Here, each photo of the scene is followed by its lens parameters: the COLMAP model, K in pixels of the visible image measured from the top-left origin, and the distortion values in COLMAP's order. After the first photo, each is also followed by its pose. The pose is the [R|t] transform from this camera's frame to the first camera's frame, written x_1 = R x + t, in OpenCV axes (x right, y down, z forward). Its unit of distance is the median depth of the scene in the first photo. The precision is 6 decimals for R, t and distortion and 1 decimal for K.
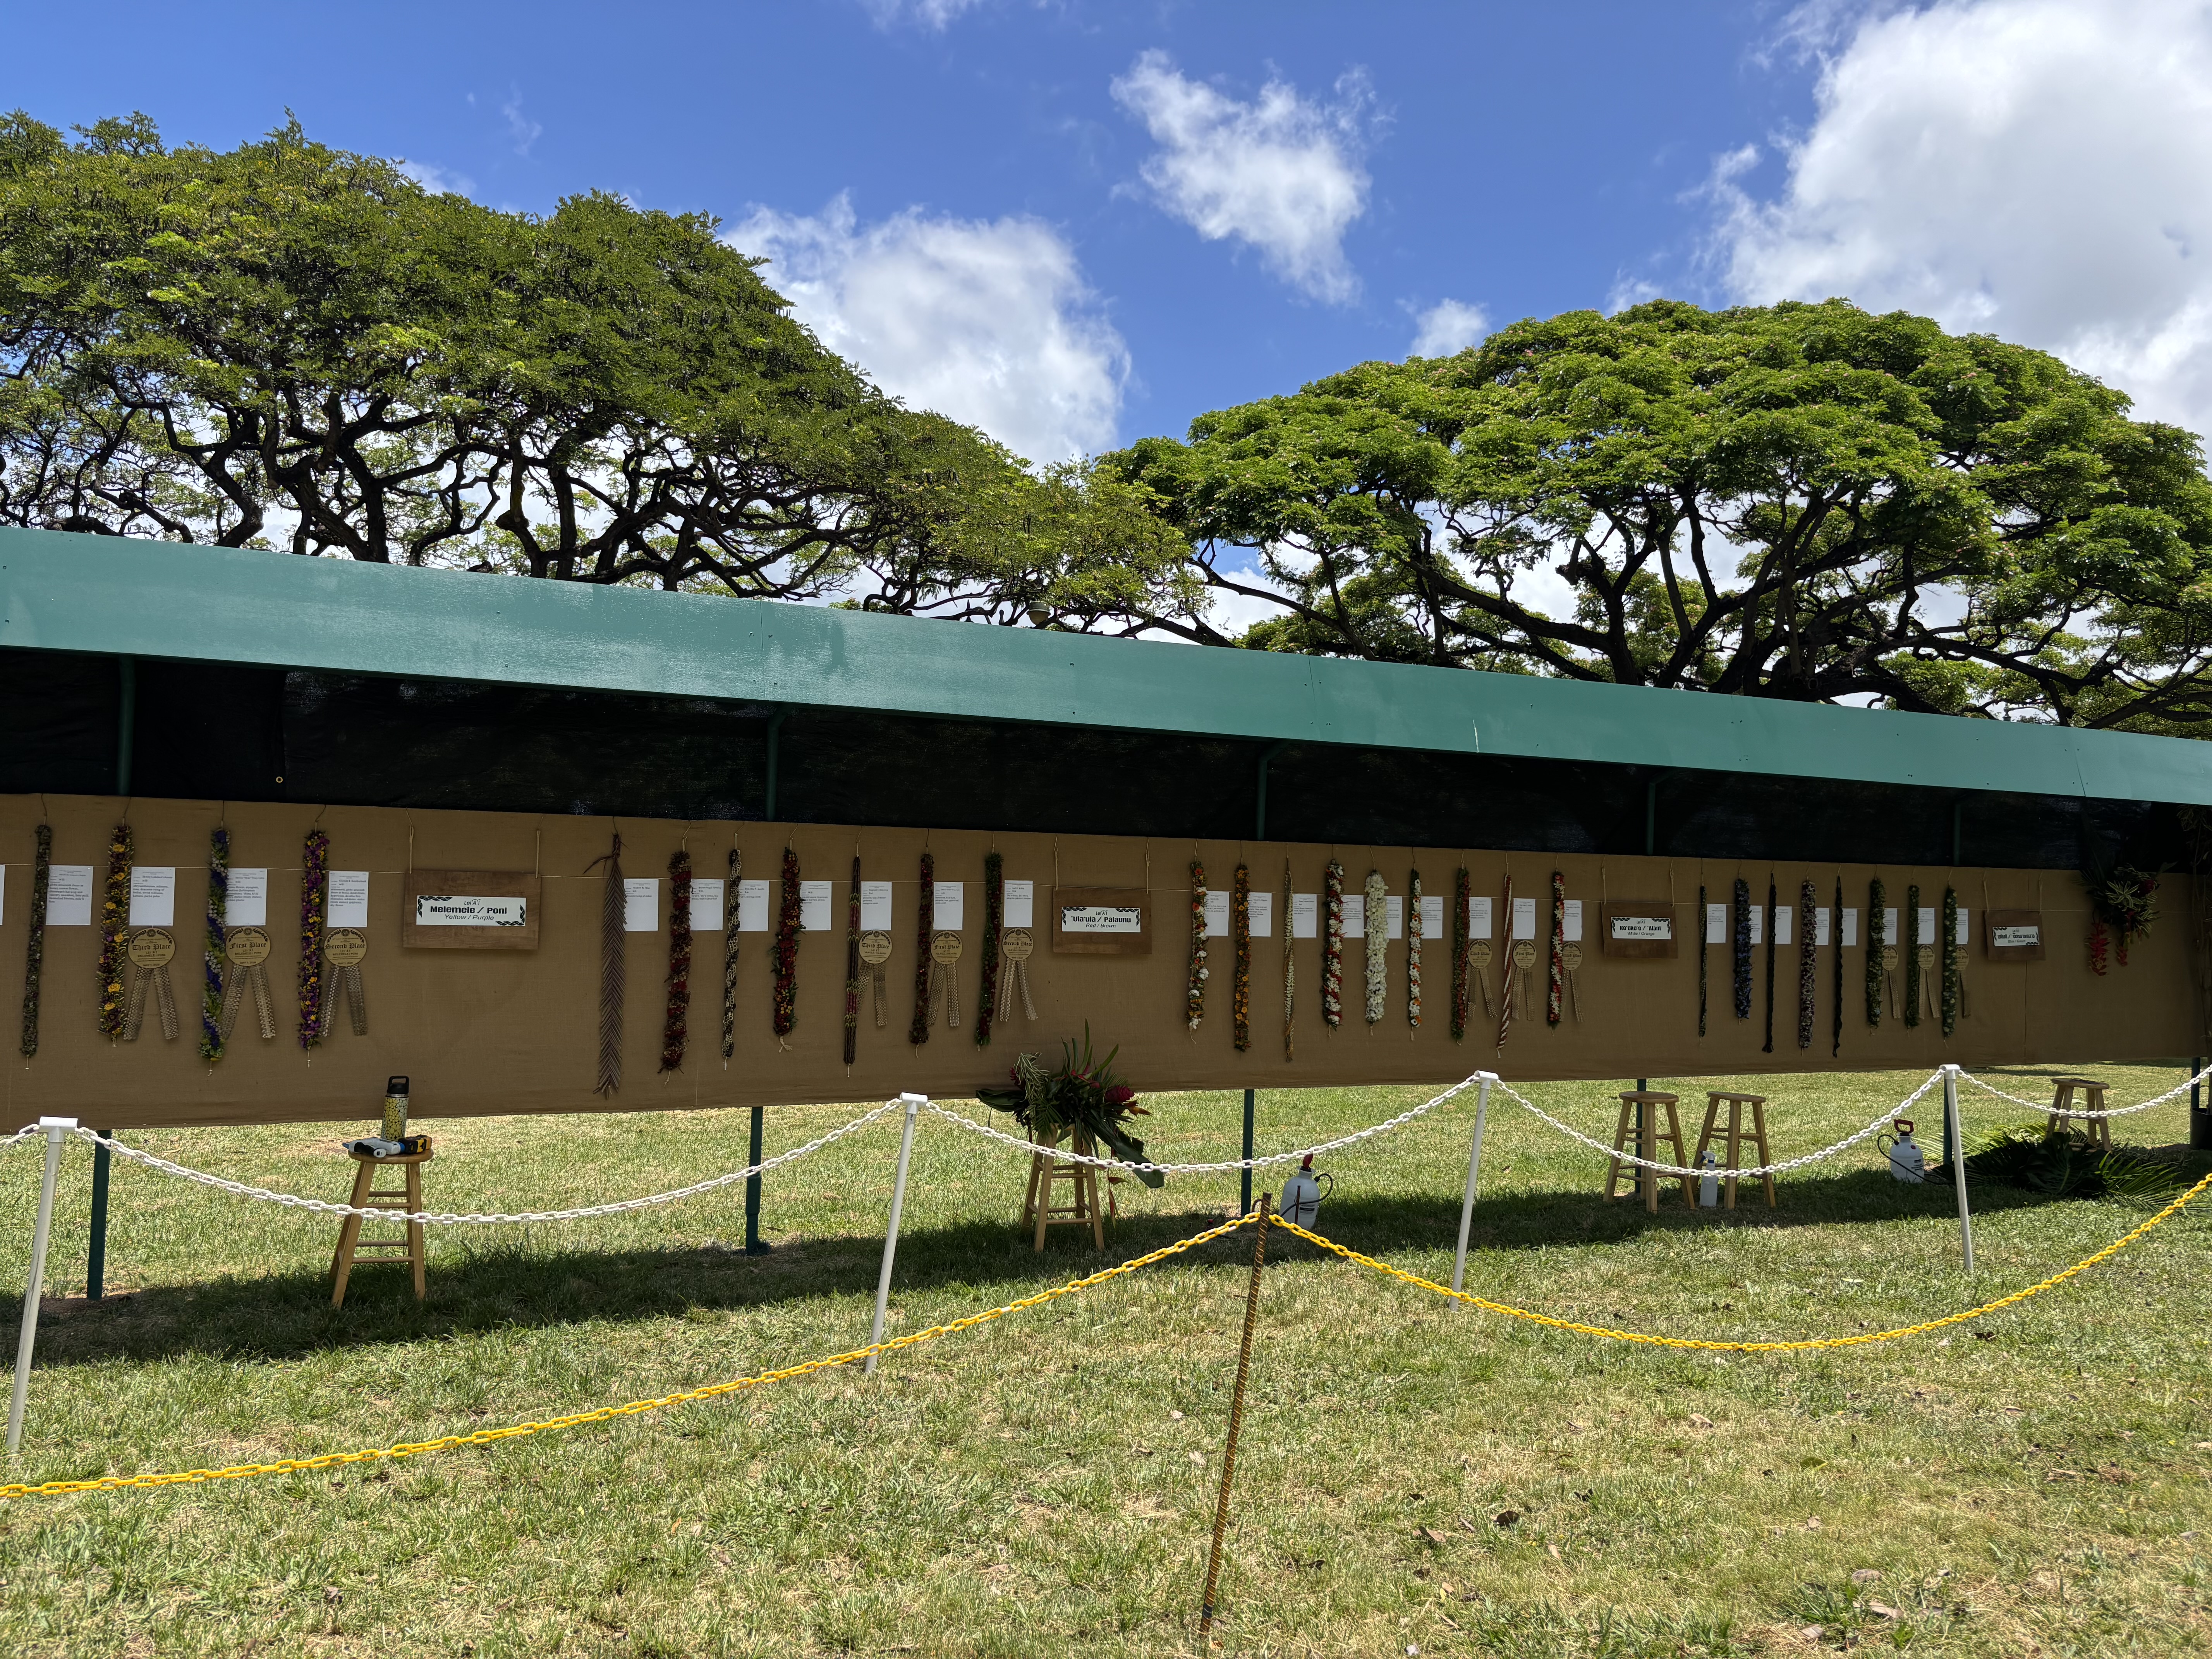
lens RADIAL K [[1674.0, 0, 1106.0], [0, 1674.0, 829.5], [0, 0, 1]] dist [0.006083, 0.003473]
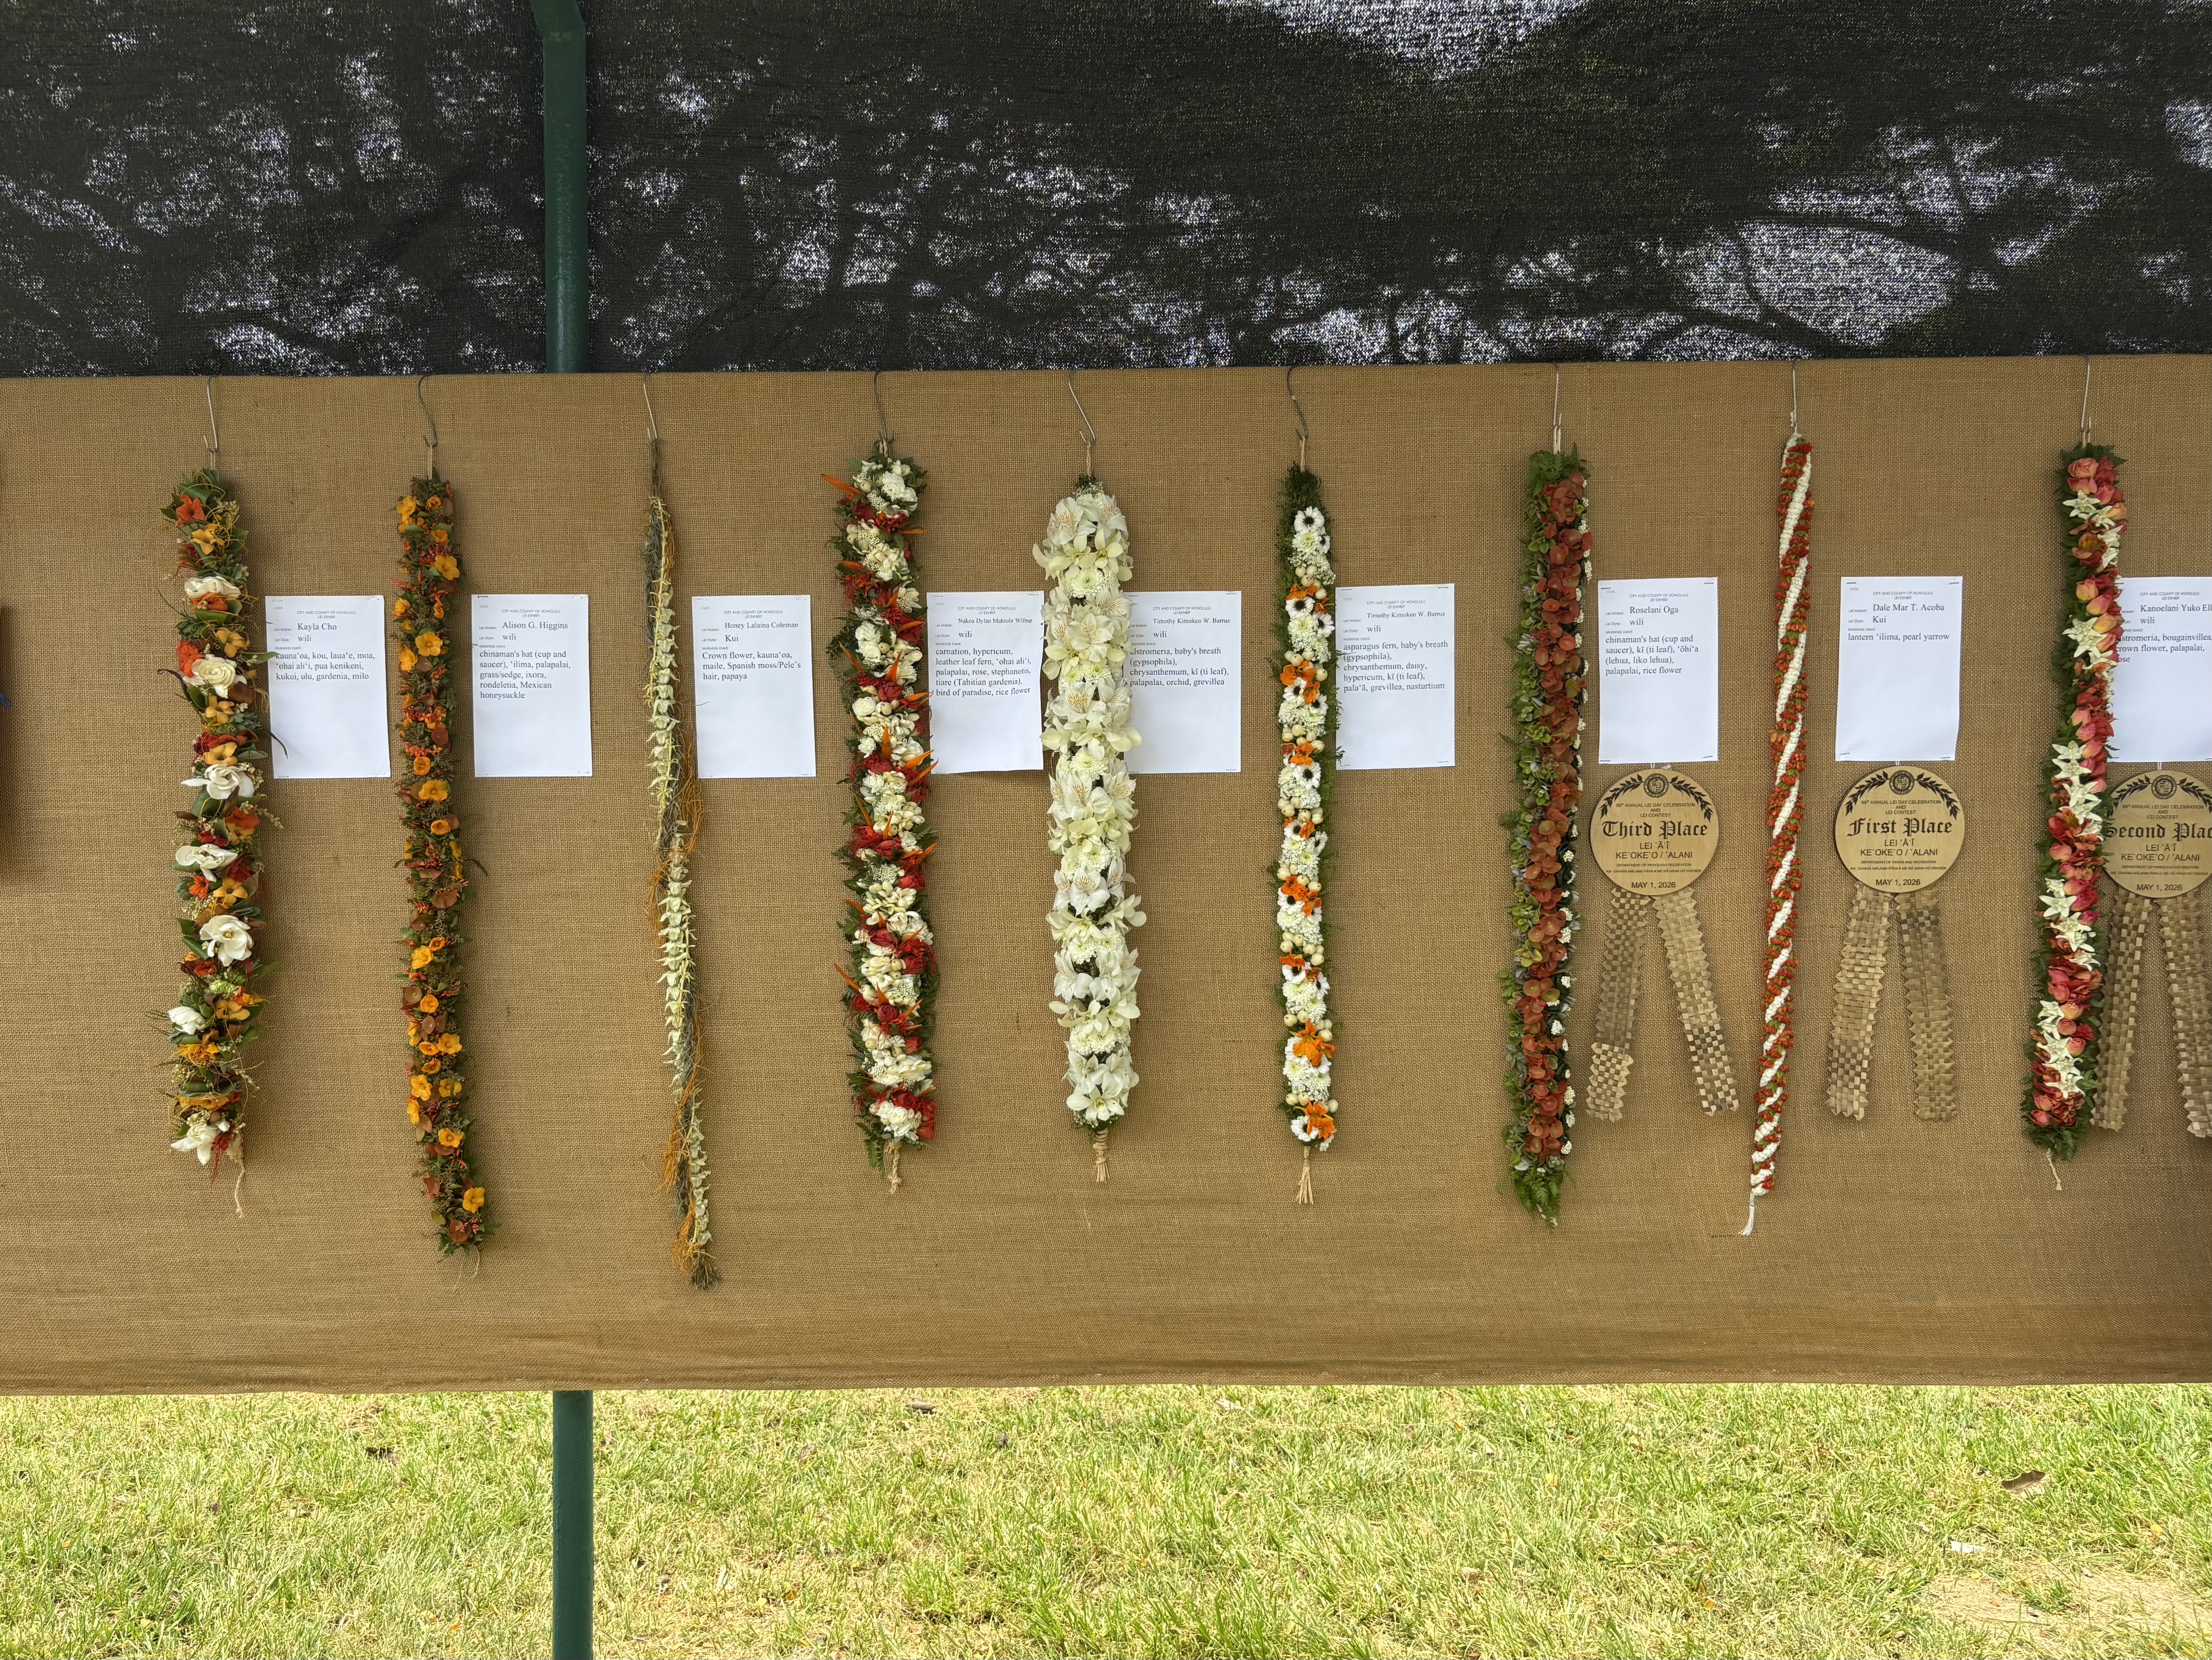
lens RADIAL K [[1673.8, 0, 1106.0], [0, 1673.8, 830.0], [0, 0, 1]] dist [0.006083, 0.003473]
pose [[0.907735, -0.010473, -0.419413, 0.256945], [0.046950, 0.995945, 0.076745, 0.054620], [0.416909, -0.089356, 0.904546, 0.783851]]
